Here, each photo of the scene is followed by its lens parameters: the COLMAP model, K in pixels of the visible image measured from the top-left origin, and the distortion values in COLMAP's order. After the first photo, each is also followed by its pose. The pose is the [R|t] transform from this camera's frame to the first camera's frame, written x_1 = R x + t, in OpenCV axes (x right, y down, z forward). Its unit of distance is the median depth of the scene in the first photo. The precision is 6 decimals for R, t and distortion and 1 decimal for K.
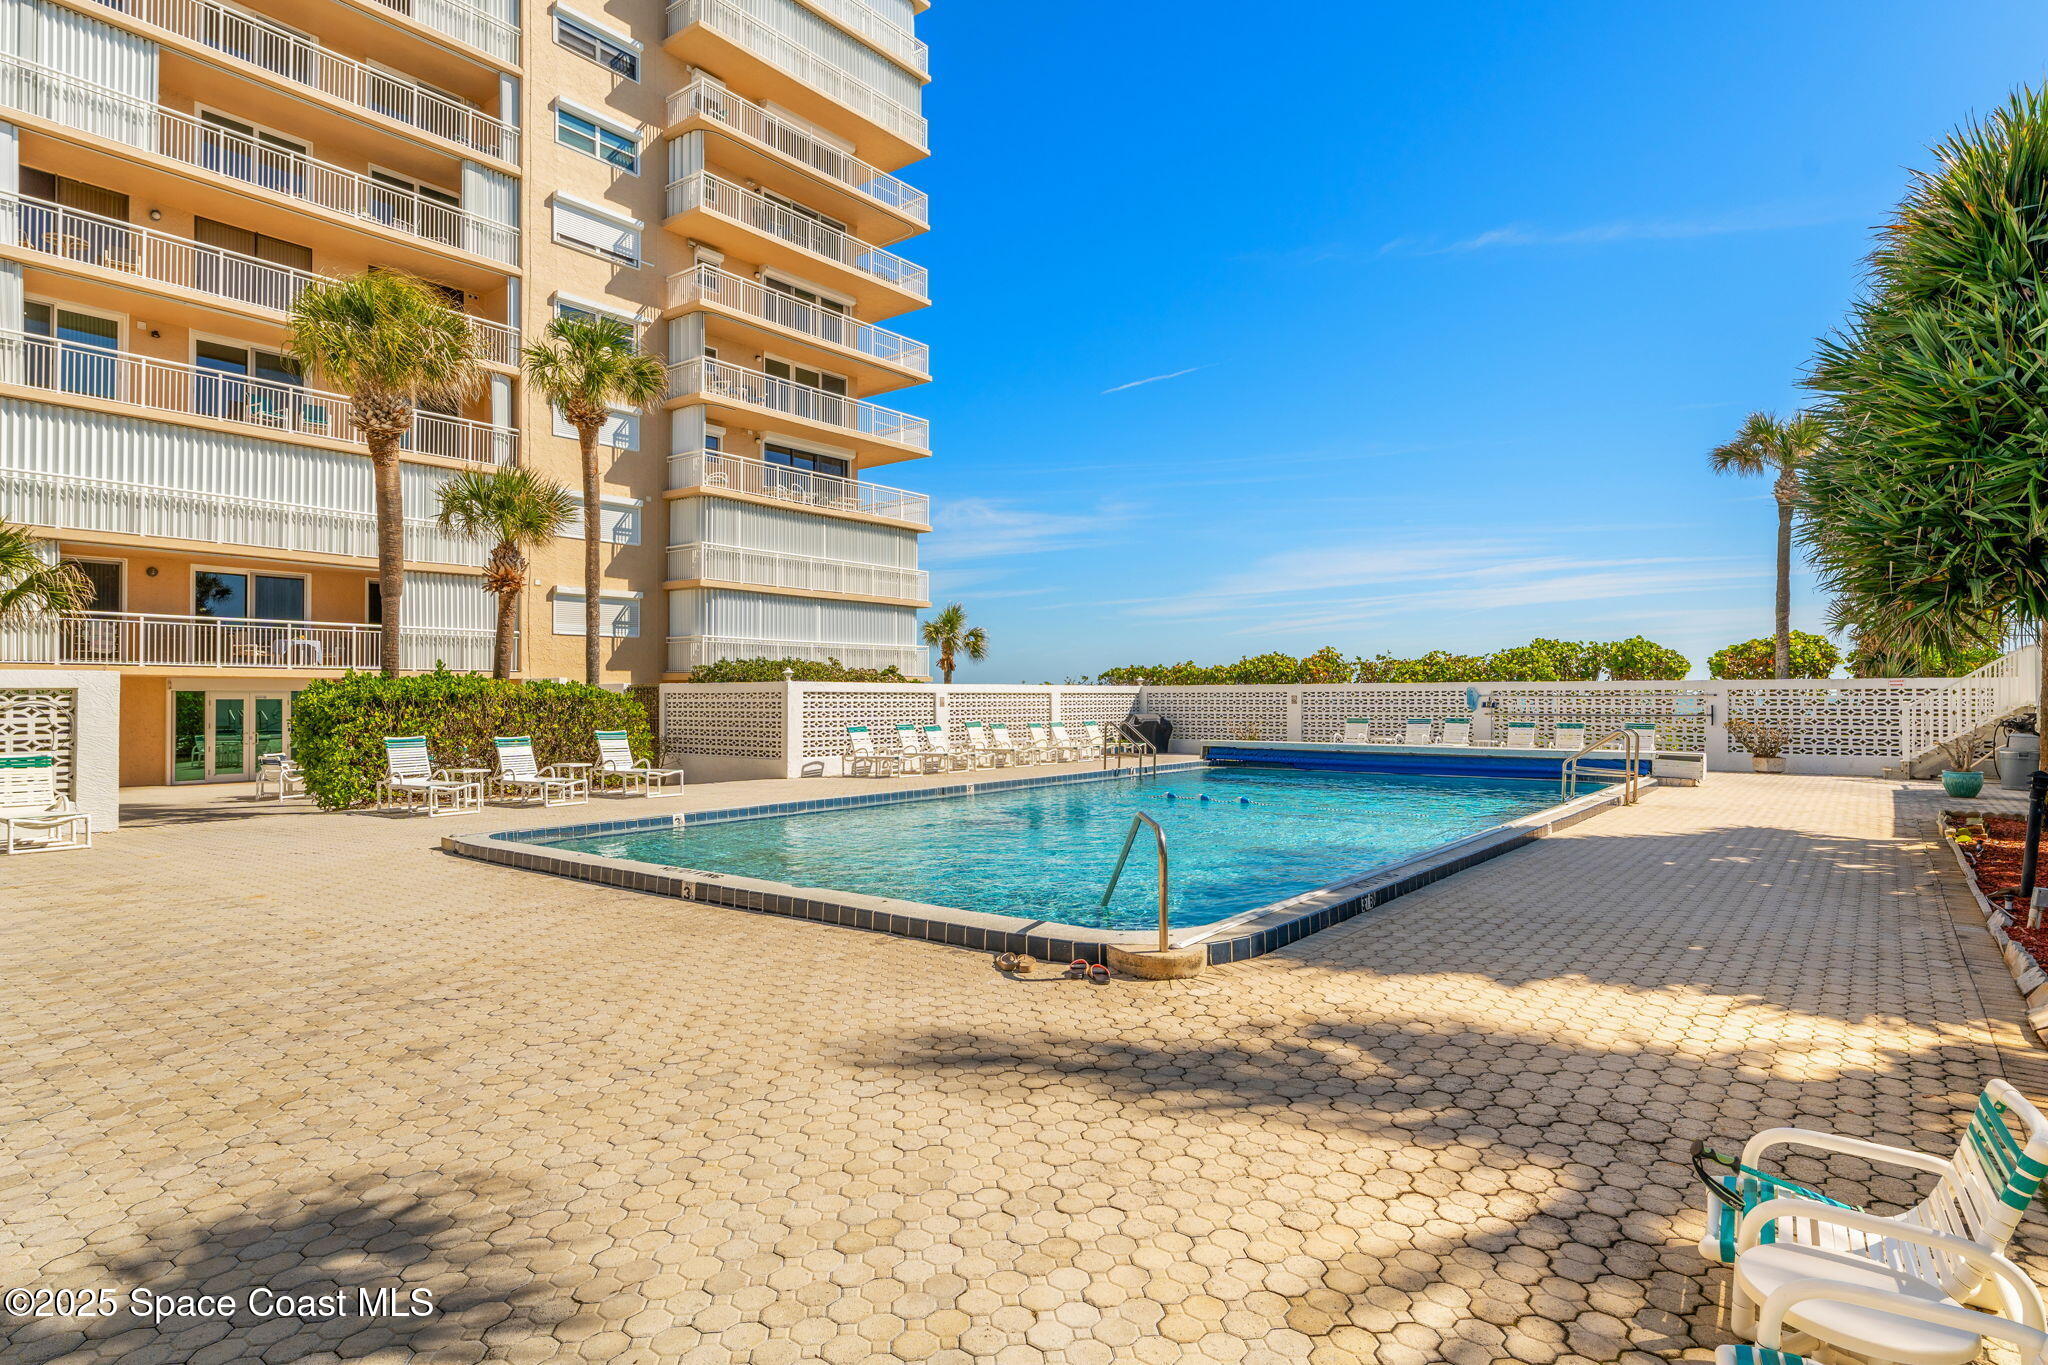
lens RADIAL K [[1096.9, 0, 1024.4], [0, 1096.9, 687.6], [0, 0, 1]] dist [0.001639, 0.000002]
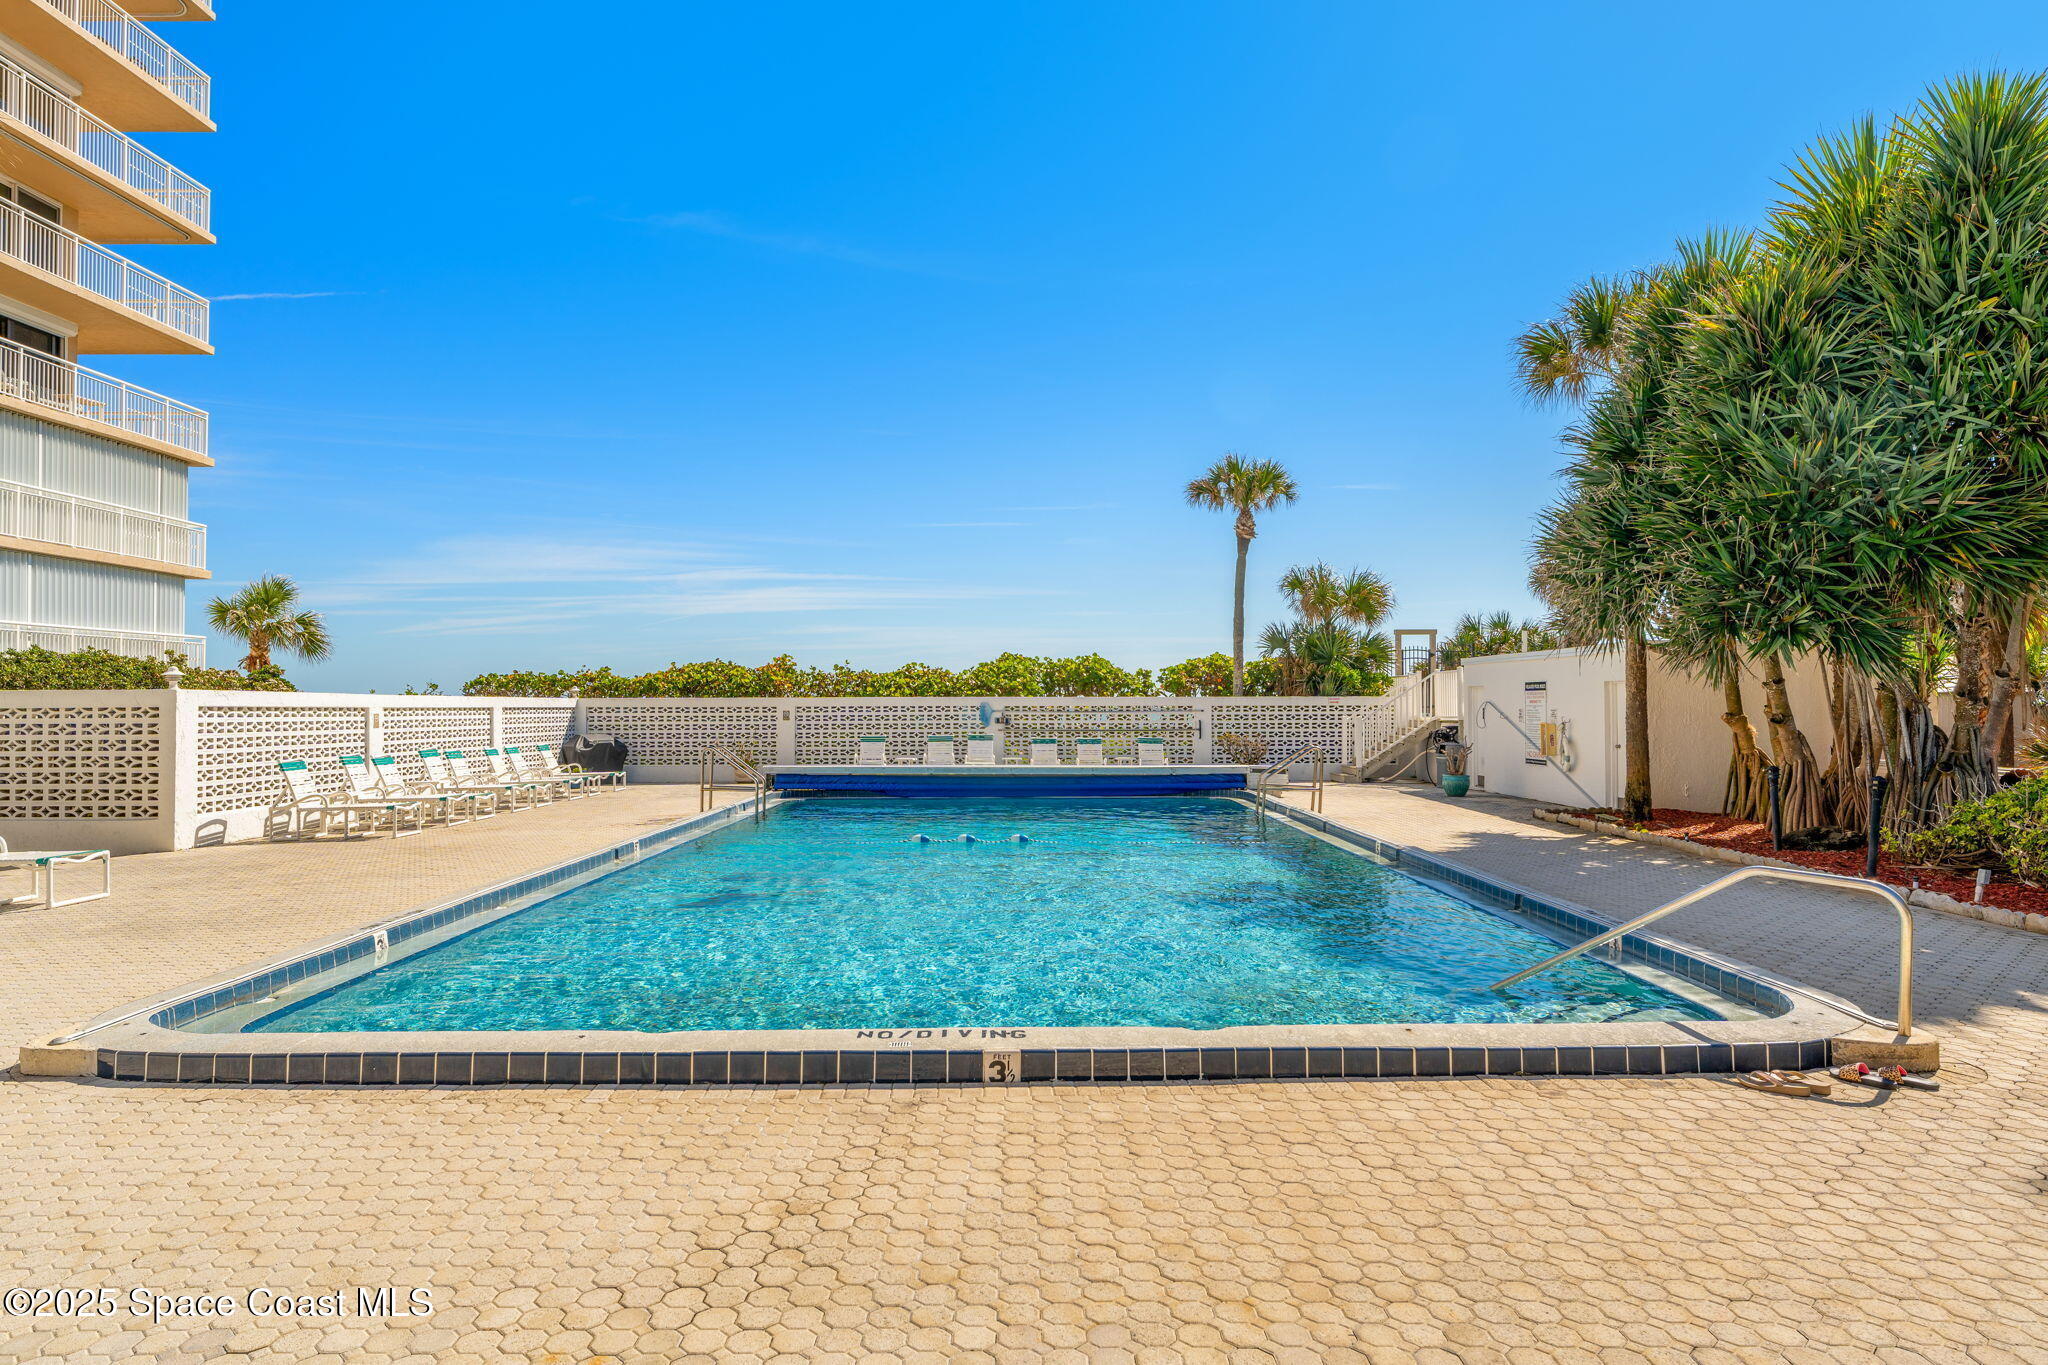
lens RADIAL K [[1210.5, 0, 1023.2], [0, 1210.5, 686.6], [0, 0, 1]] dist [0.000283, 0.001598]
pose [[0.783571, 0.012097, 0.621185, -0.201390], [-0.006024, 0.999911, -0.011873, -0.001495], [-0.621274, 0.005561, 0.783574, 0.145320]]
